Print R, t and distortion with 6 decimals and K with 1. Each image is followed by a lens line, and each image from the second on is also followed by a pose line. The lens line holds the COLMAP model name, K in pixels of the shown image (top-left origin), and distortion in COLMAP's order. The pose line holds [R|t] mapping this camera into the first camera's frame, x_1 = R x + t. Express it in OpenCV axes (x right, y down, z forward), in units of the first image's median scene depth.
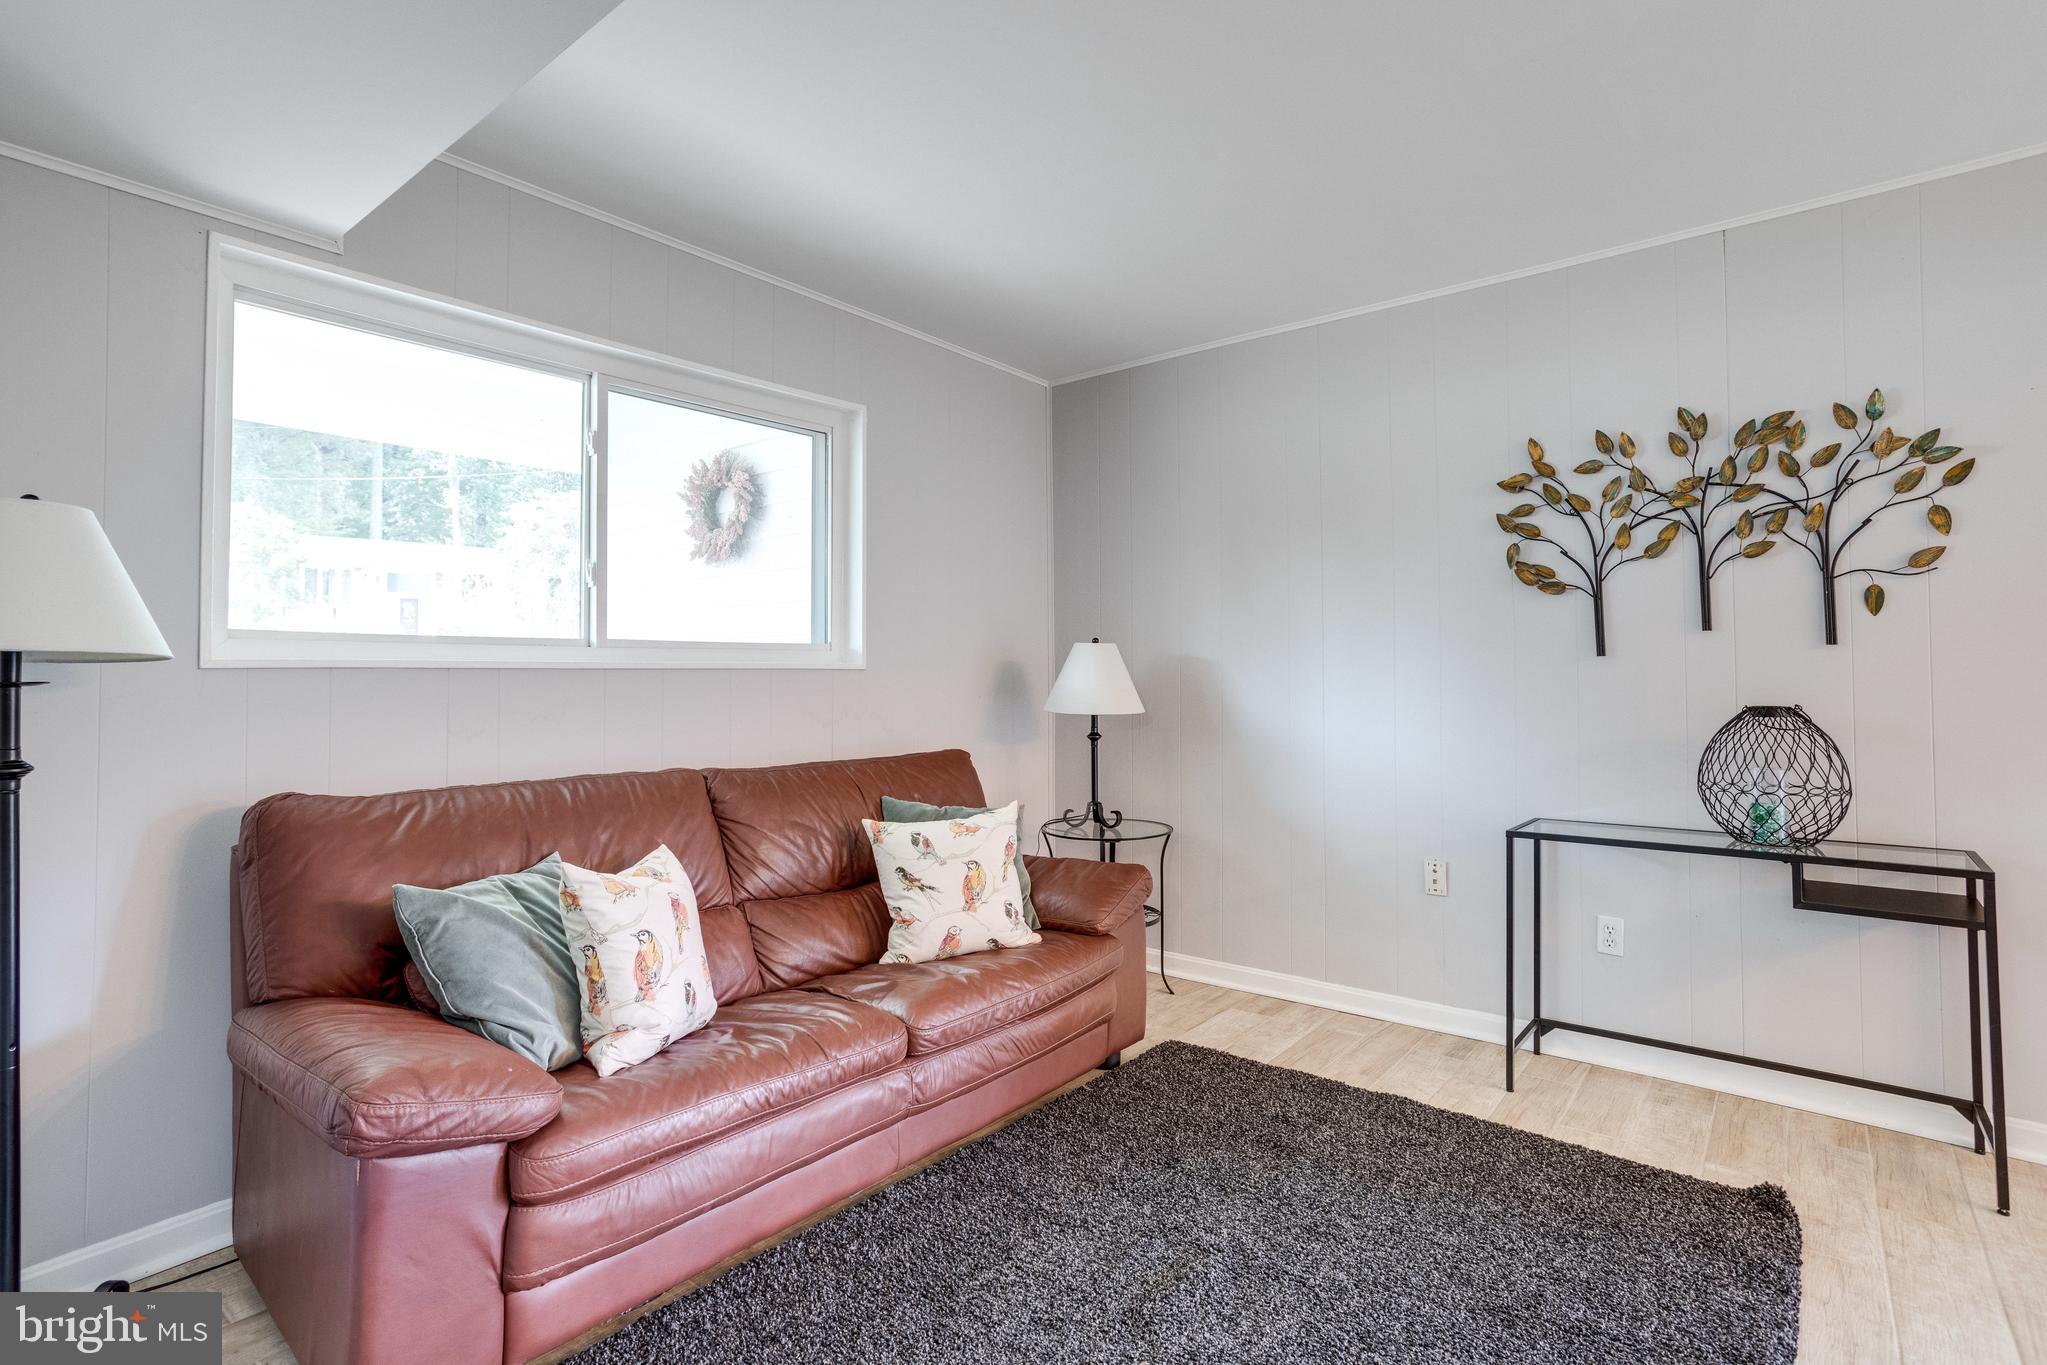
lens RADIAL K [[989.3, 0, 1022.2], [0, 989.3, 662.7], [0, 0, 1]] dist [-0.030689, 0.017648]
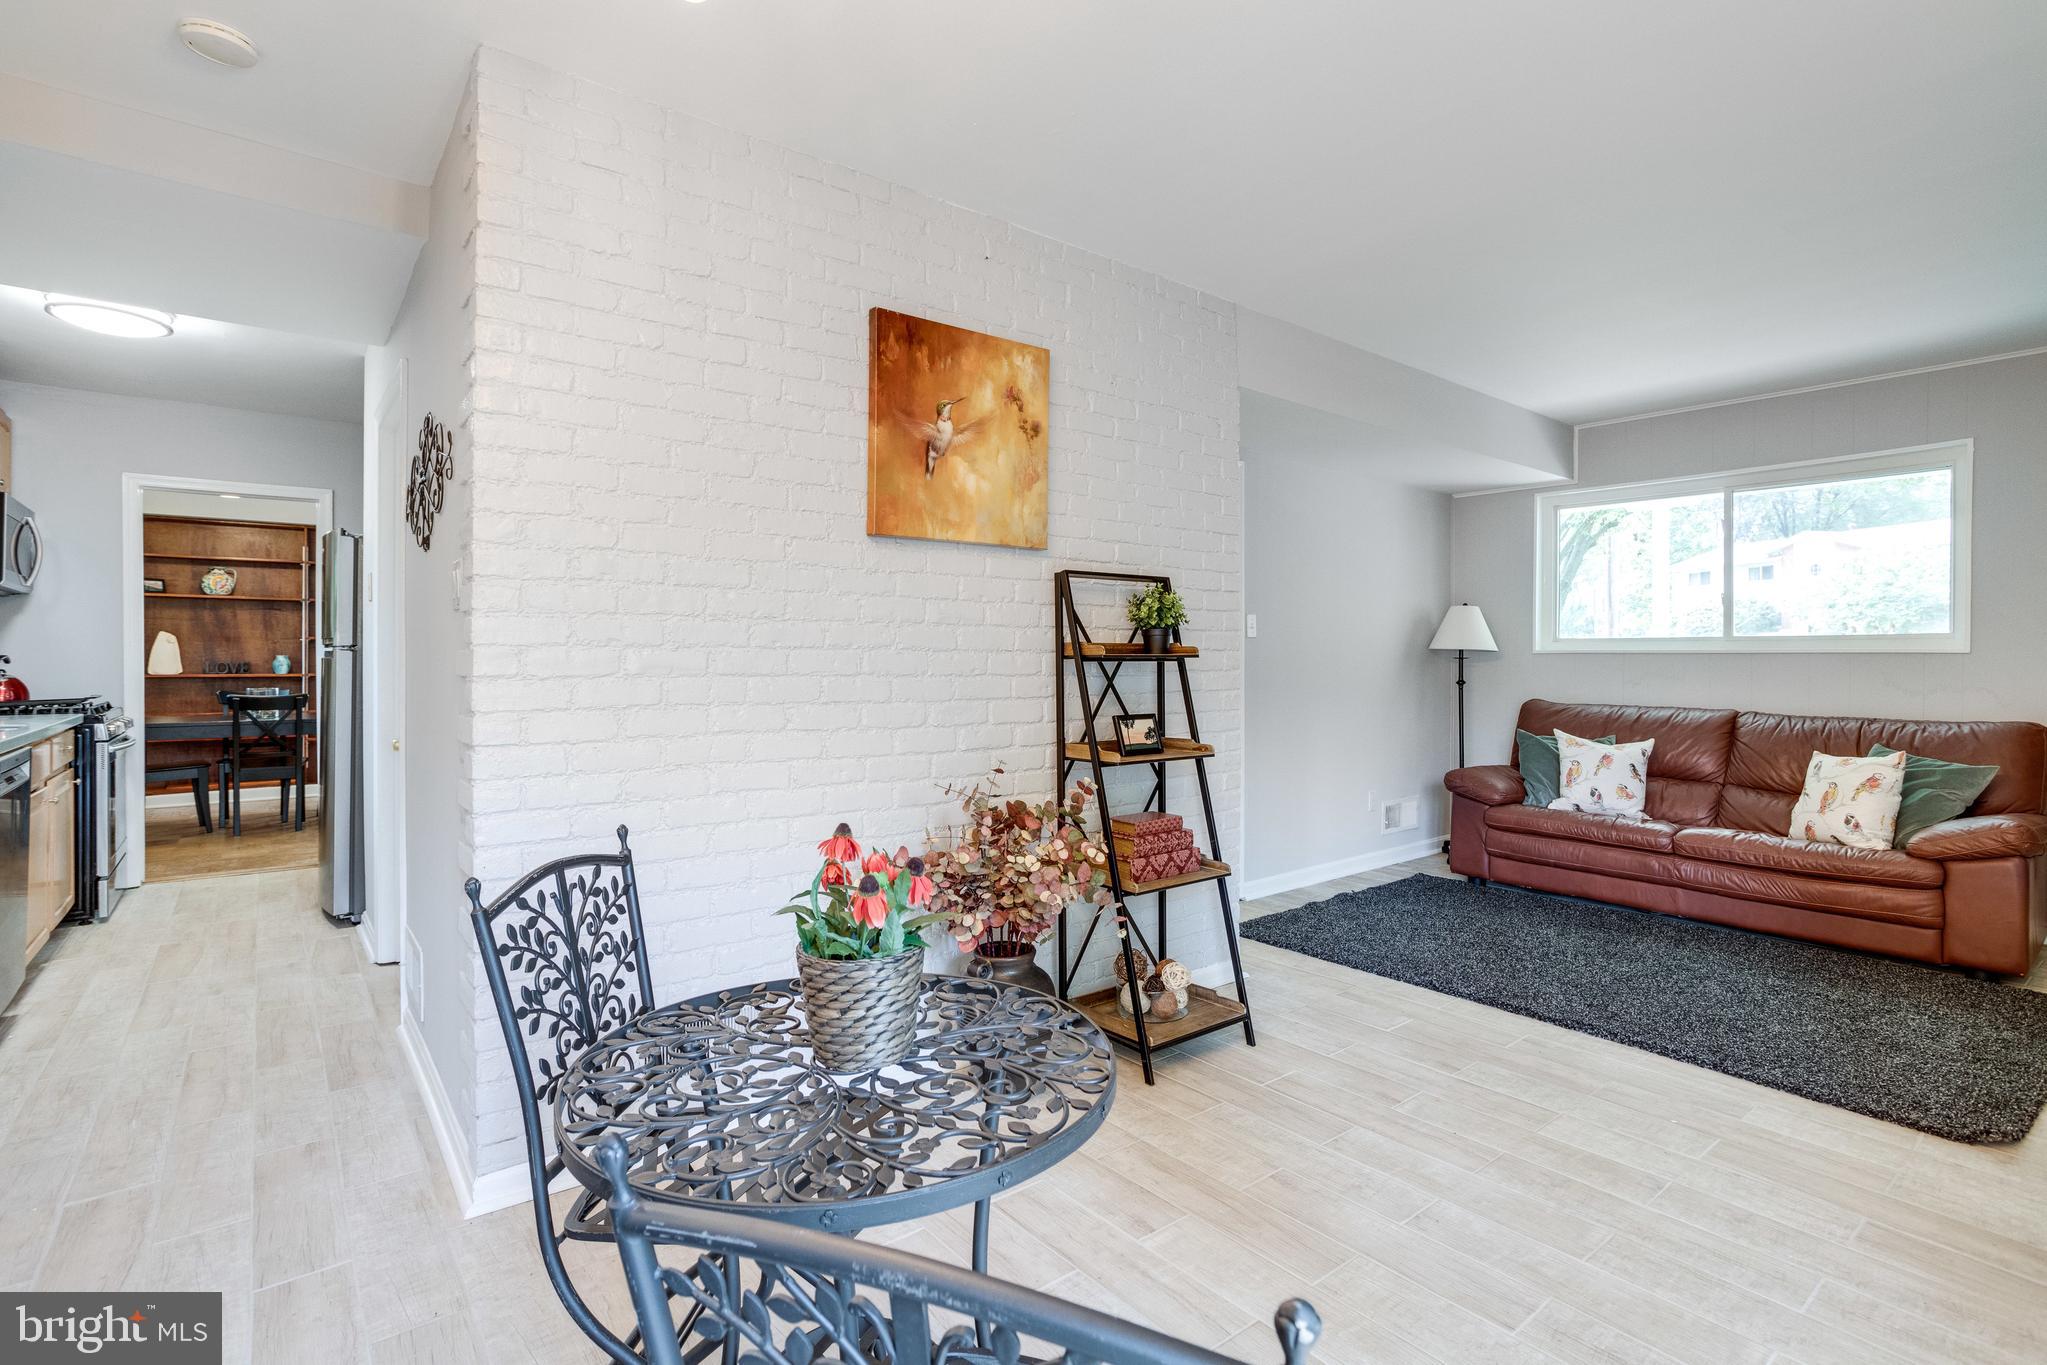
lens RADIAL K [[989.3, 0, 1031.3], [0, 989.3, 666.0], [0, 0, 1]] dist [-0.030689, 0.017648]
pose [[-0.219597, 0.012288, -0.975513, 1.603905], [0.011916, 0.999880, 0.009913, -0.003411], [0.975518, -0.009447, -0.219717, 0.147106]]
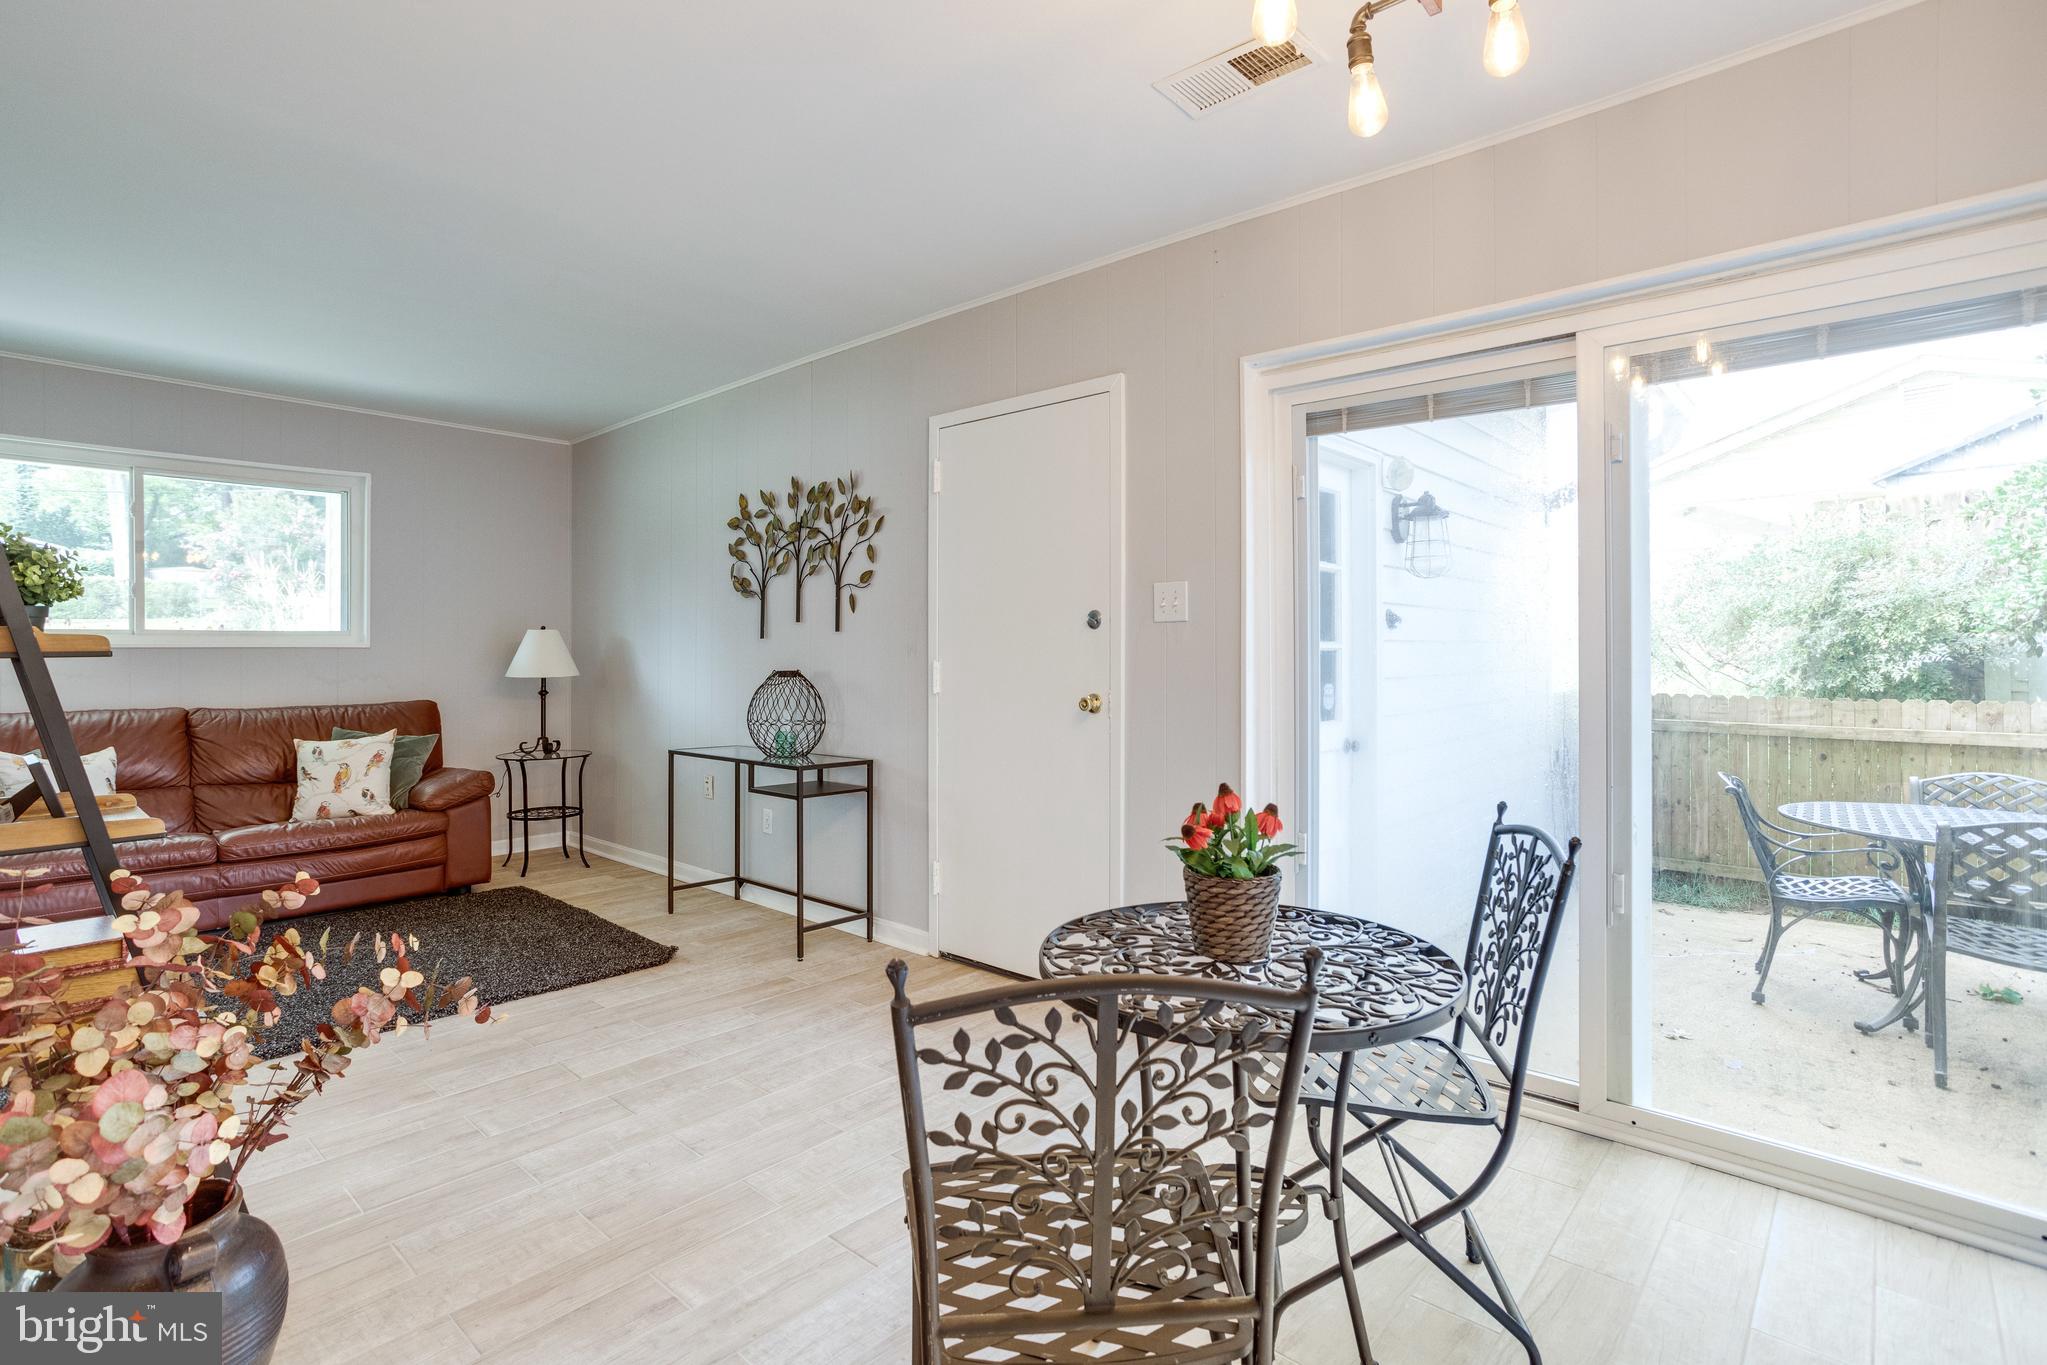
lens RADIAL K [[989.3, 0, 1002.1], [0, 989.3, 646.6], [0, 0, 1]] dist [-0.030689, 0.017648]
pose [[0.997462, -0.002640, -0.071148, 1.140679], [0.003328, 0.999949, 0.009560, -0.007416], [0.071119, -0.009772, 0.997420, -0.543305]]
